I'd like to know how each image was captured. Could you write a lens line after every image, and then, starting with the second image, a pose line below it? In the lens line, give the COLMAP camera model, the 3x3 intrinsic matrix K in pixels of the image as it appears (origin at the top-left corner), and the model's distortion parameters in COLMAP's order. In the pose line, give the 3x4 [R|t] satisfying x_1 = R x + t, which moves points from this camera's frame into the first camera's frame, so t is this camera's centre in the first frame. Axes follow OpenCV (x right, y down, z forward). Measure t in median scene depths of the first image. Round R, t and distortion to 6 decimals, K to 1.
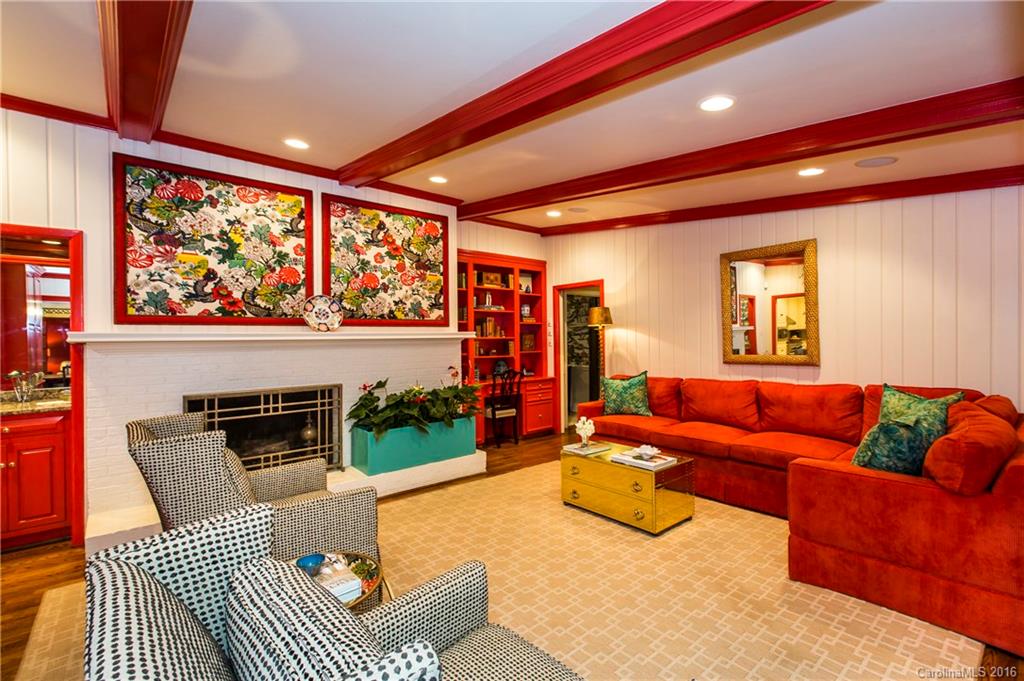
lens RADIAL K [[458.8, 0, 488.6], [0, 458.8, 336.4], [0, 0, 1]] dist [0.005774, 0.000194]
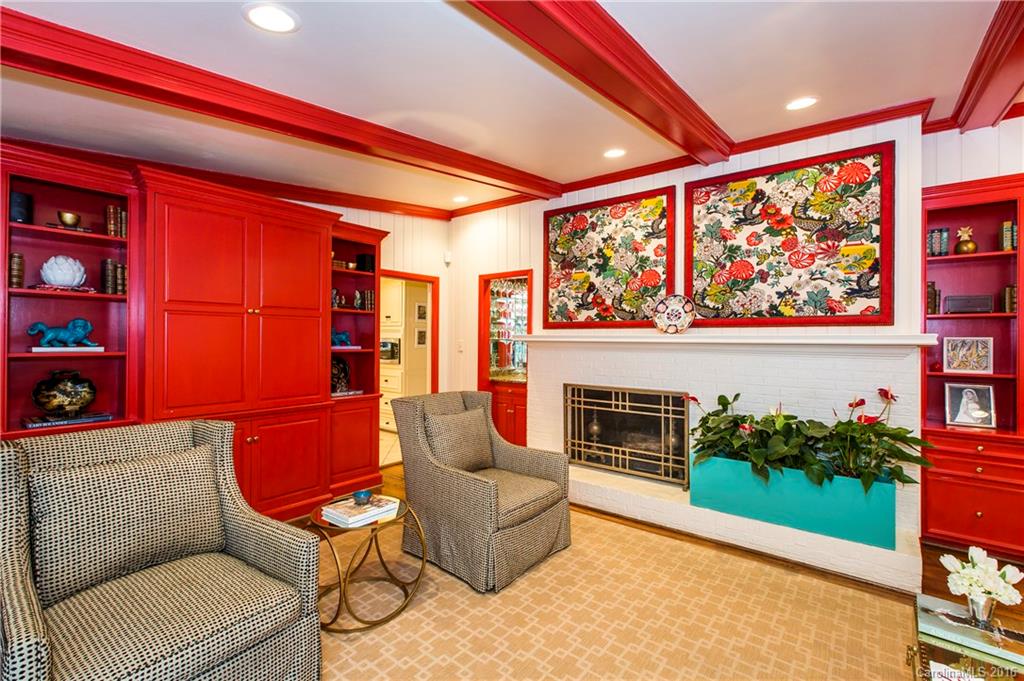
lens RADIAL K [[509.0, 0, 506.3], [0, 509.0, 332.9], [0, 0, 1]] dist [0.000165, -0.000383]
pose [[0.160310, -0.001051, -0.987066, 0.530528], [-0.005806, 0.999981, -0.002008, -0.007439], [0.987050, 0.006053, 0.160301, 0.436973]]
